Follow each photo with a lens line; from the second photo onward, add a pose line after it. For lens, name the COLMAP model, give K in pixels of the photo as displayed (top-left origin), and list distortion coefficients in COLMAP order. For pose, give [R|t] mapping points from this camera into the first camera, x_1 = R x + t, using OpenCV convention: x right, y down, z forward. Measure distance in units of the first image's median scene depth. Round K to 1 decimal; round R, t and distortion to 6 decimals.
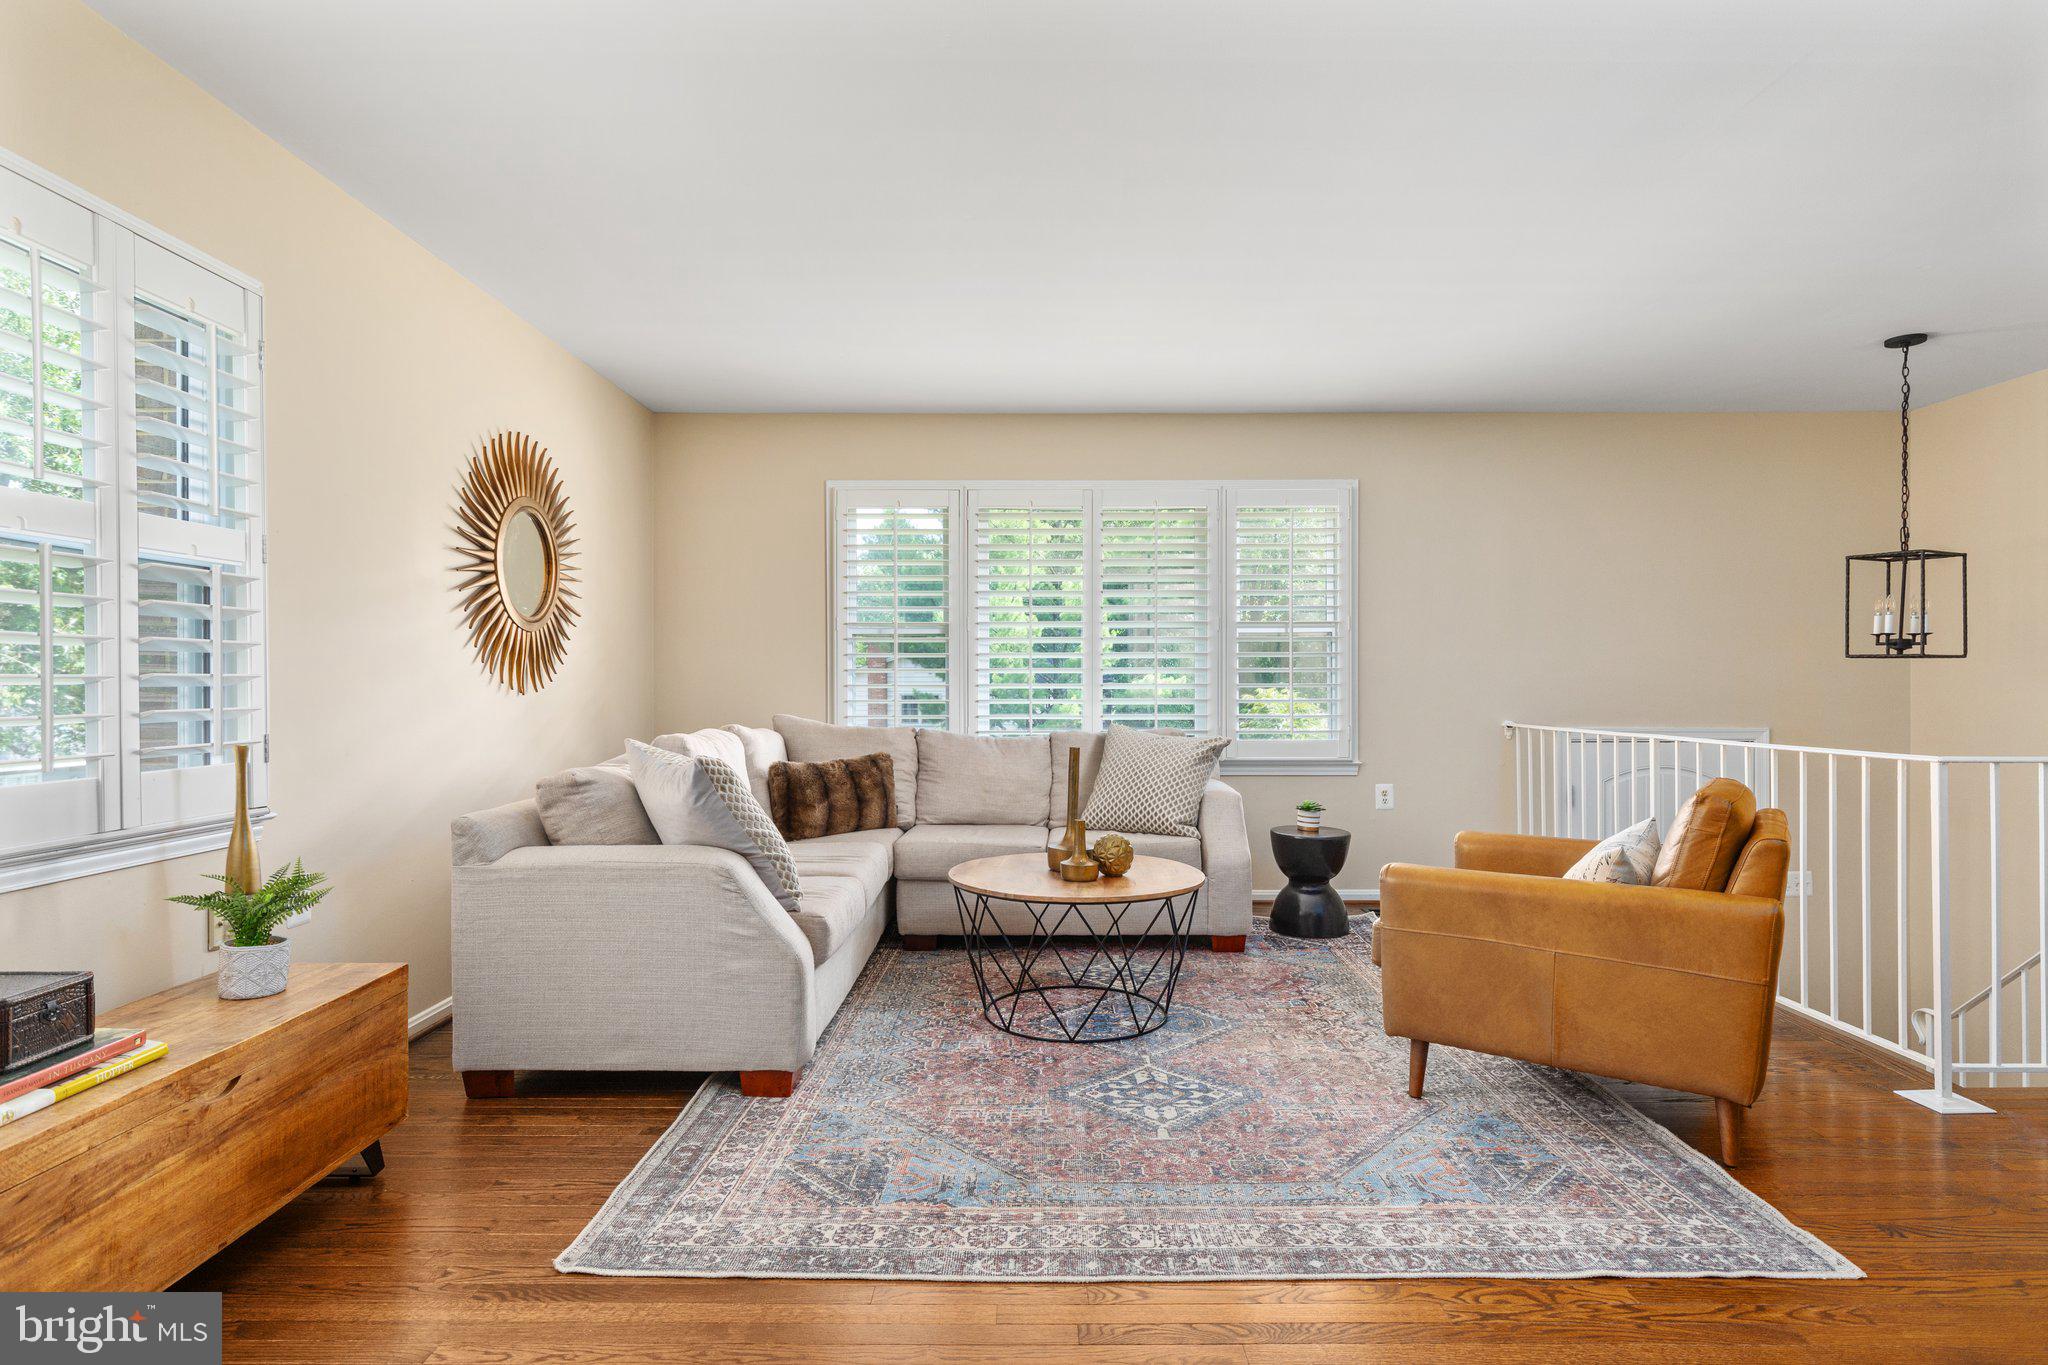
lens RADIAL K [[1051.2, 0, 1028.0], [0, 1051.2, 692.0], [0, 0, 1]] dist [0.000547, -0.001026]
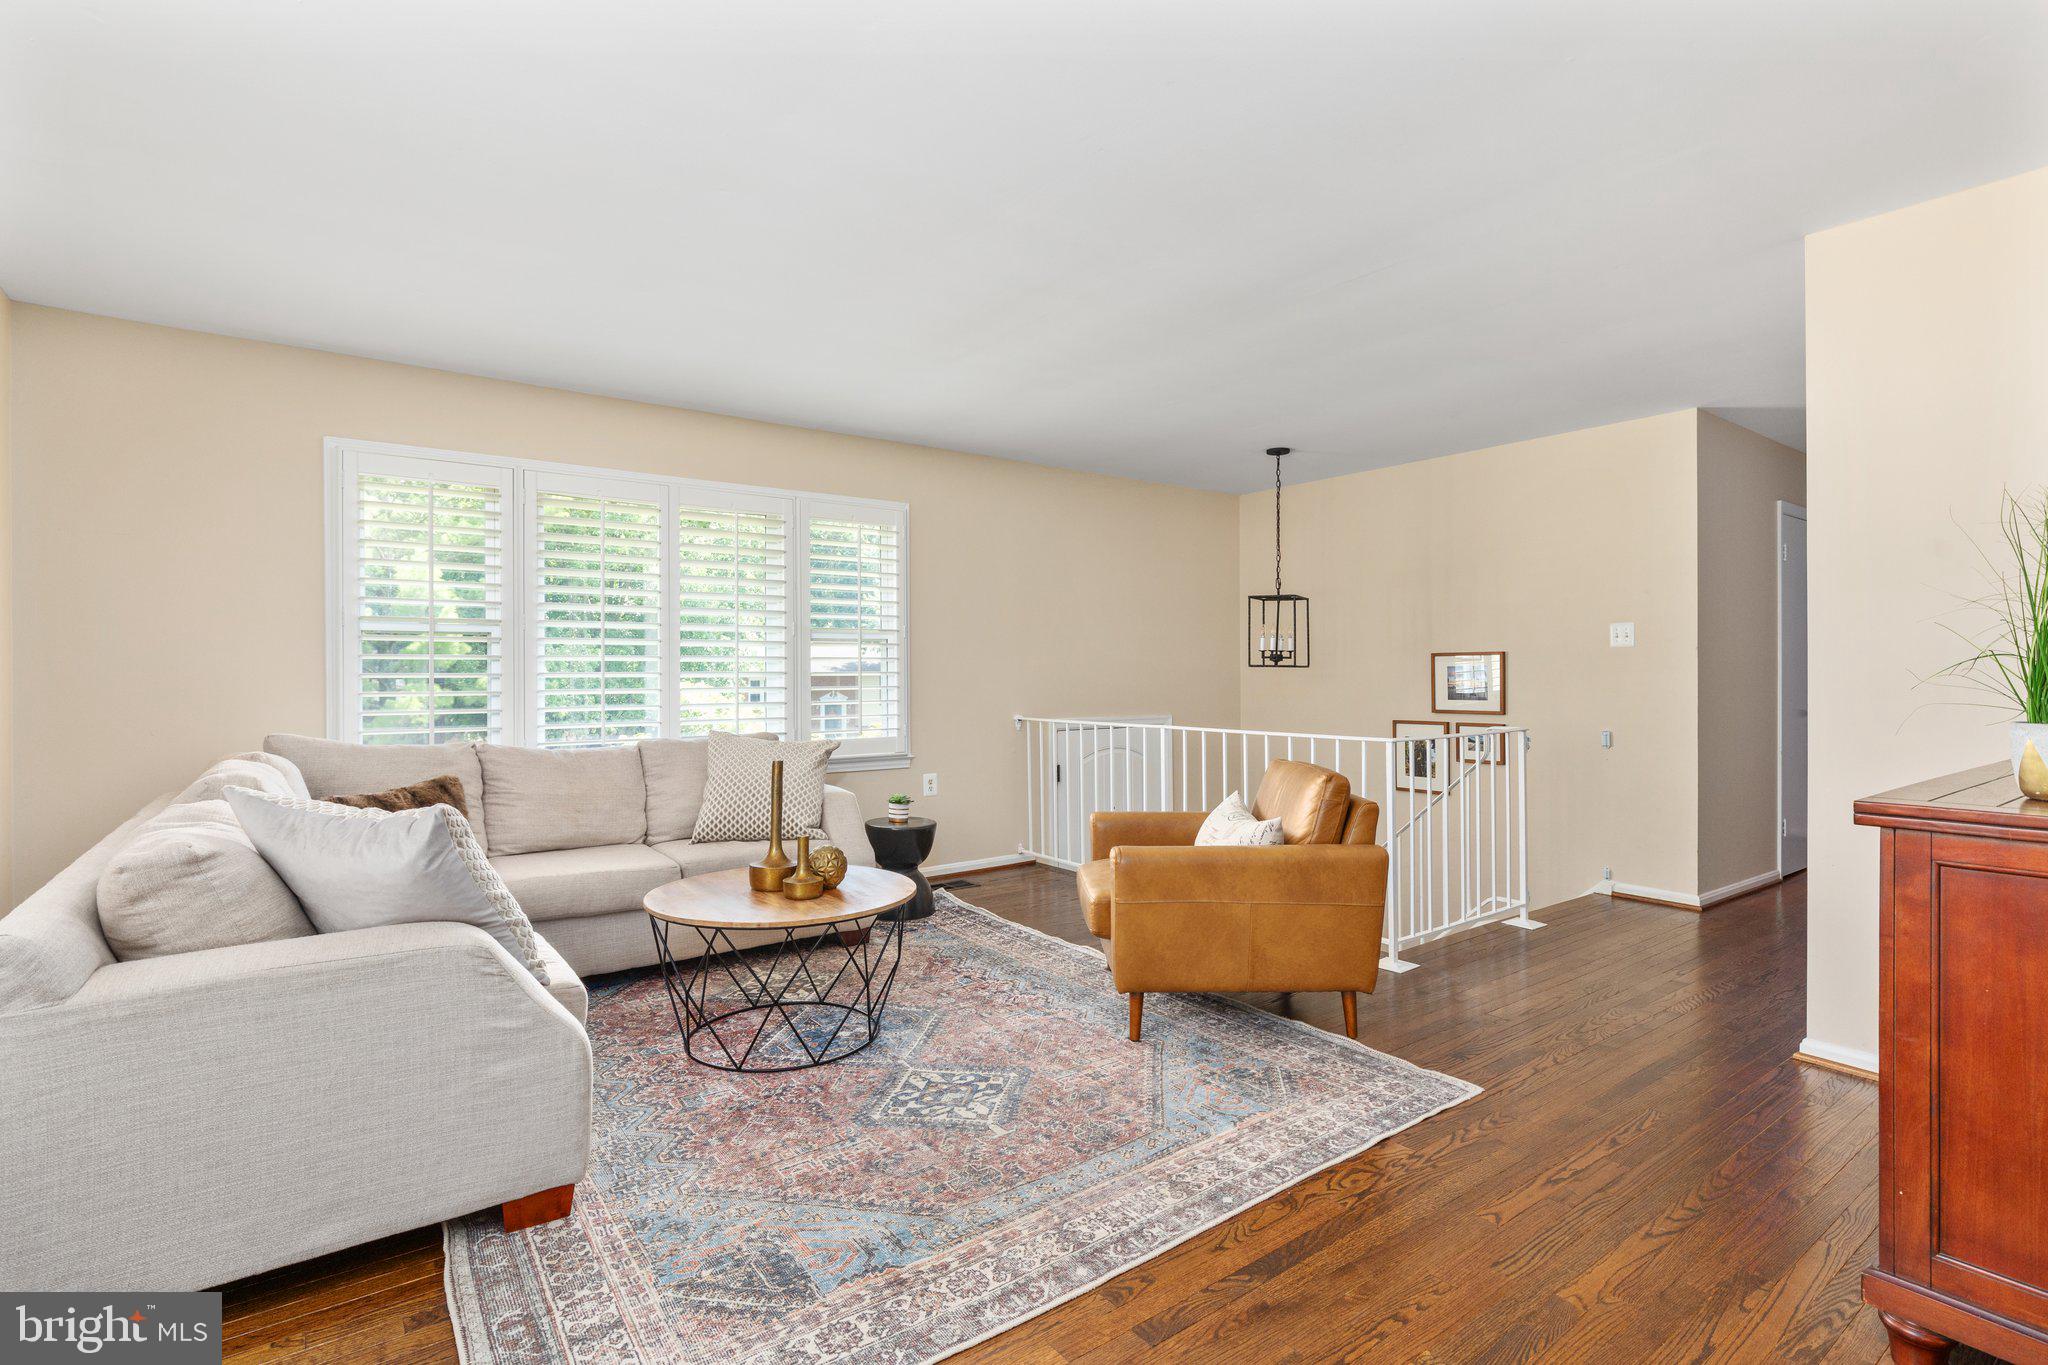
lens RADIAL K [[970.7, 0, 1027.5], [0, 970.7, 675.4], [0, 0, 1]] dist [0.000871, -0.001200]
pose [[0.804348, -0.003035, 0.594151, -0.387028], [0.006371, 0.999974, -0.003518, -0.027737], [-0.594124, 0.006615, 0.804346, 0.181408]]
